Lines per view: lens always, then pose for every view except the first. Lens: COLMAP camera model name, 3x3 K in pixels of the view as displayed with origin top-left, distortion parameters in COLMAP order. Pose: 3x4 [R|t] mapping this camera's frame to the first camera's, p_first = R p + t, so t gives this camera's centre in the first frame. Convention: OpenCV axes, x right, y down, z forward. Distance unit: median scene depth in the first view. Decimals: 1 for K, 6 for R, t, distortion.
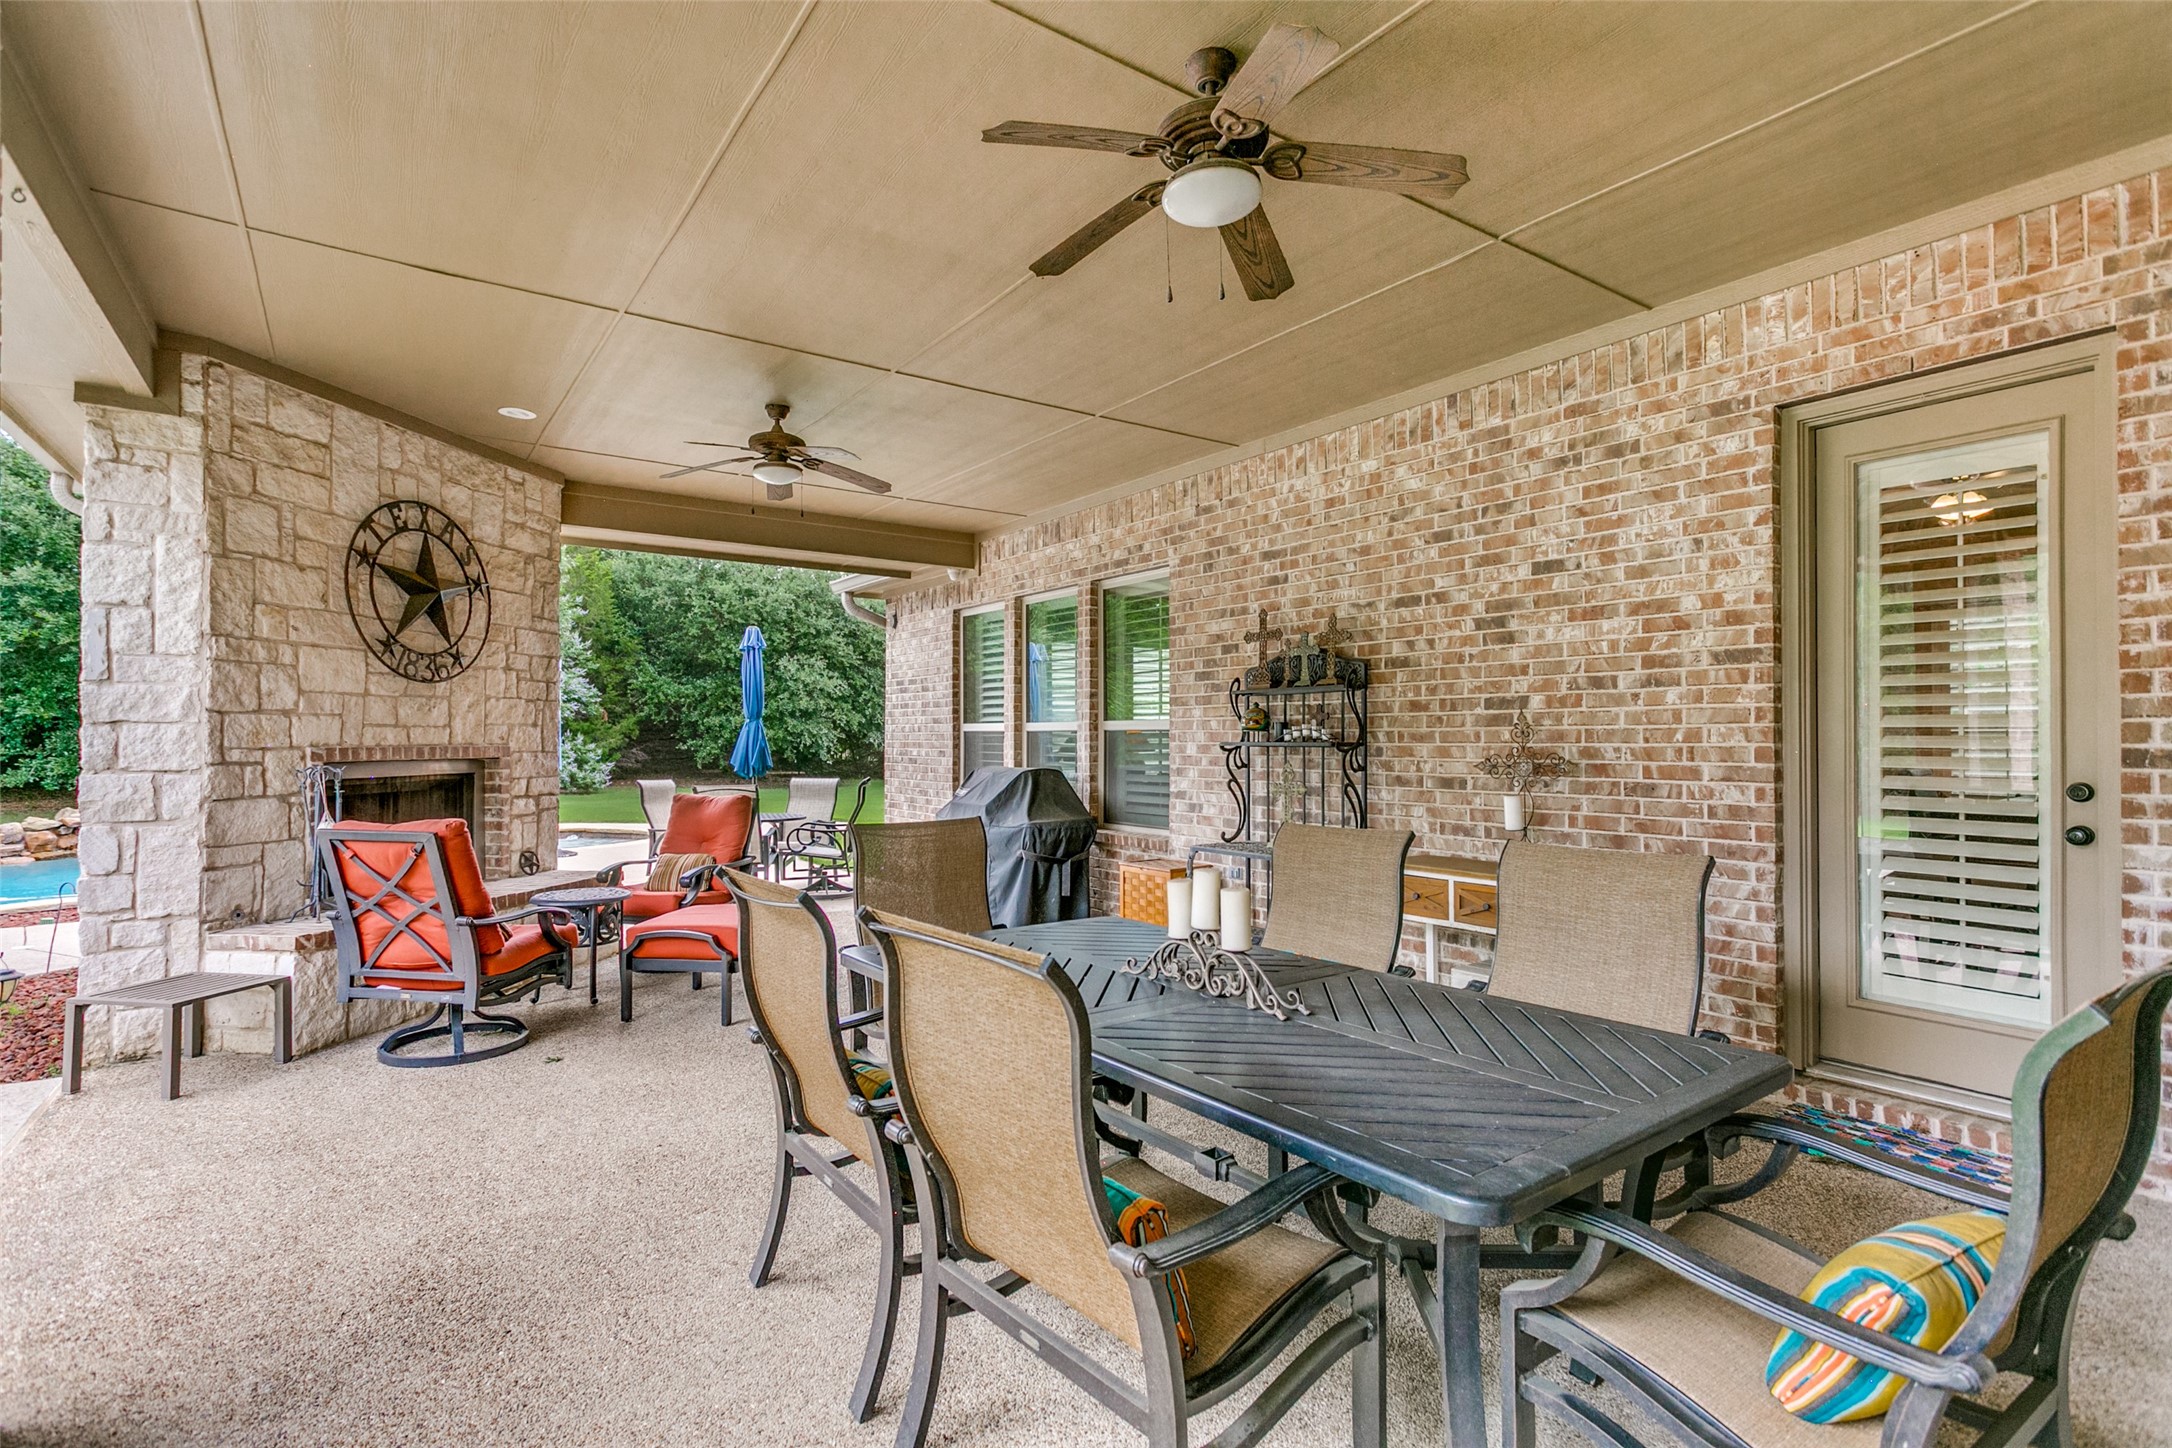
lens RADIAL K [[1032.7, 0, 1070.7], [0, 1032.7, 723.2], [0, 0, 1]] dist [-0.000506, 0.001769]
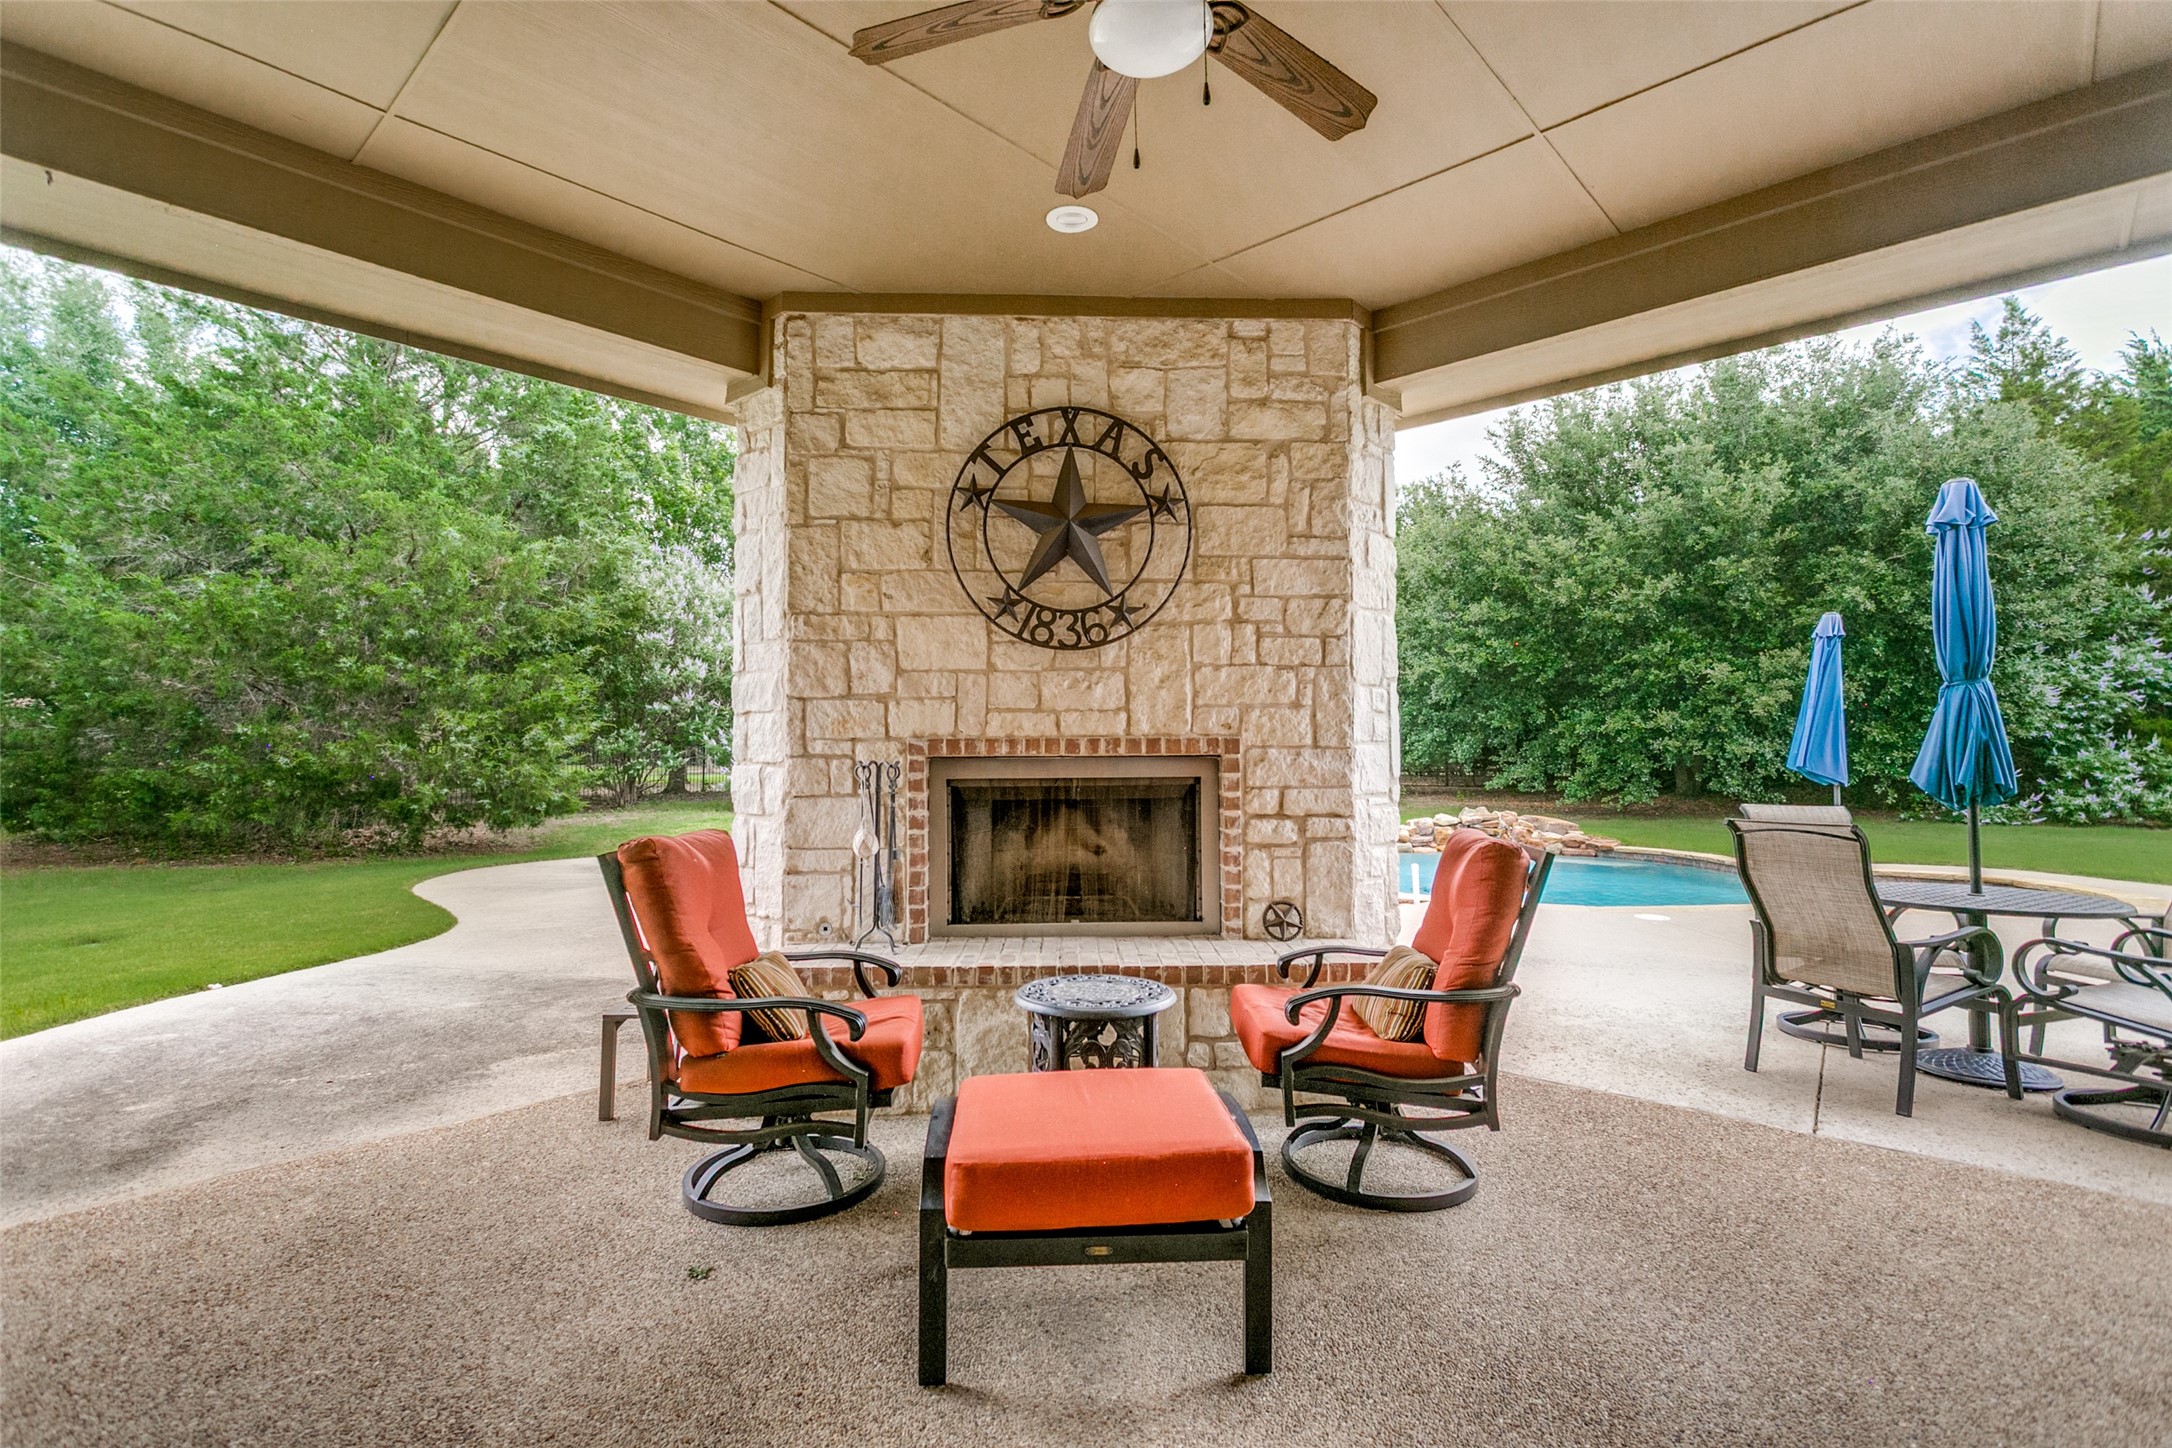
lens RADIAL K [[1032.7, 0, 1070.7], [0, 1032.7, 723.2], [0, 0, 1]] dist [-0.000506, 0.001769]
pose [[0.218894, -0.031027, -0.975255, 0.089969], [0.018853, 0.999442, -0.027565, 0.034829], [0.975567, -0.012353, 0.219357, 0.904716]]
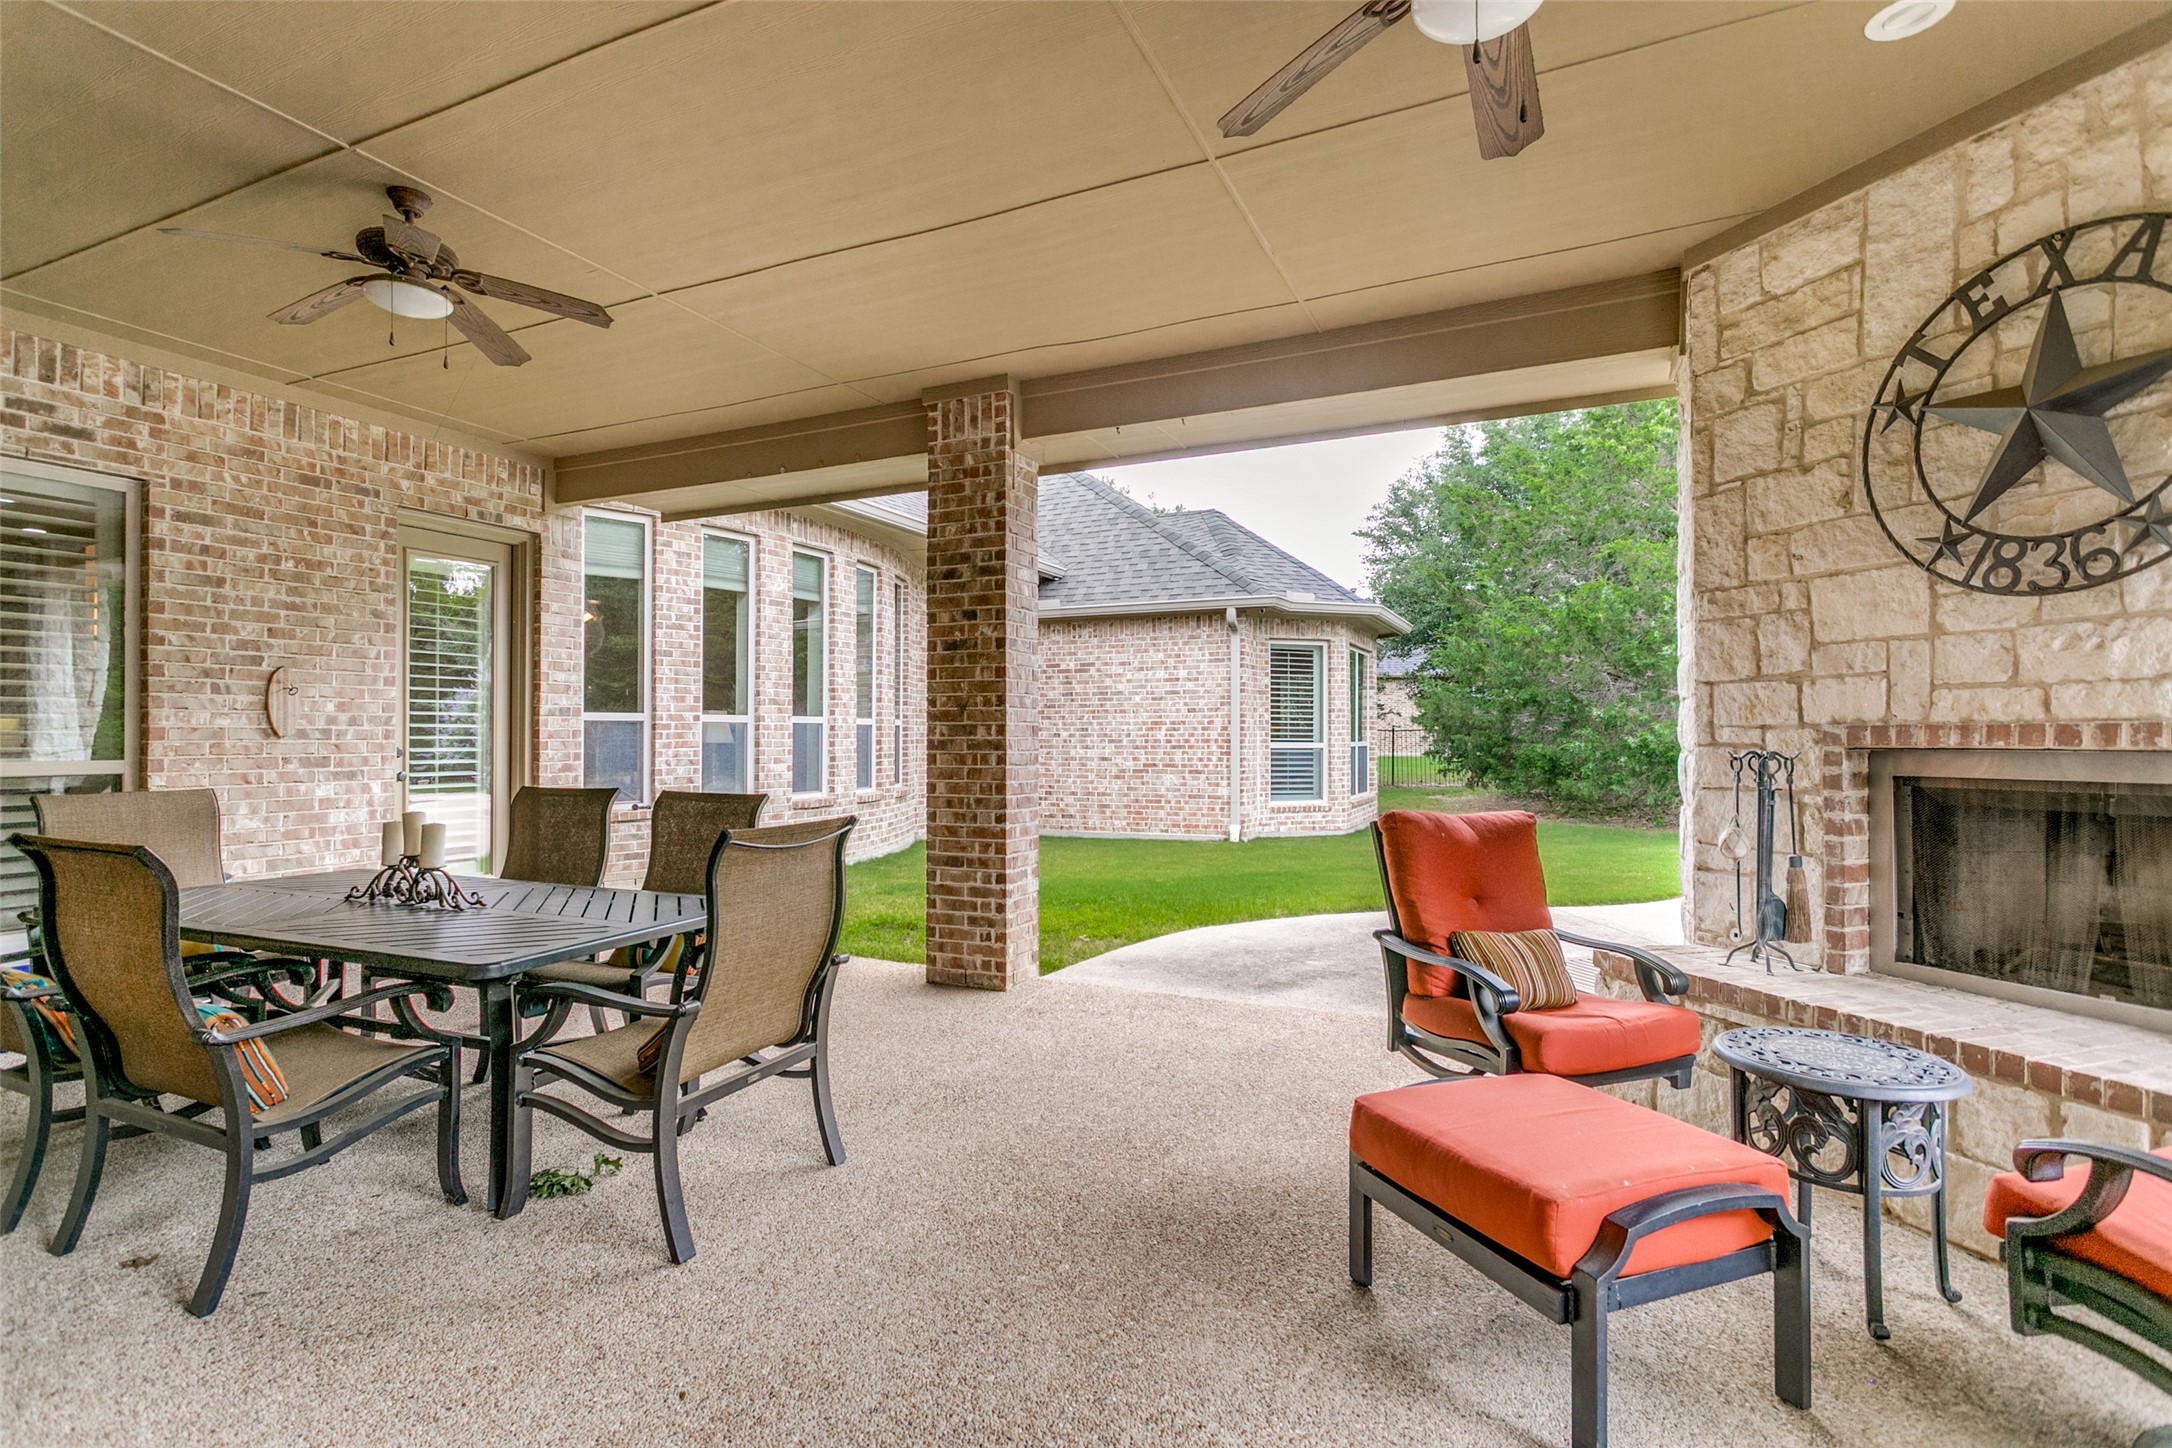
lens RADIAL K [[1032.7, 0, 1070.7], [0, 1032.7, 723.2], [0, 0, 1]] dist [-0.000506, 0.001769]
pose [[-0.866141, -0.004458, -0.499780, 0.033459], [0.009293, 0.999644, -0.025022, 0.033106], [0.499714, -0.026317, -0.865791, 1.283609]]
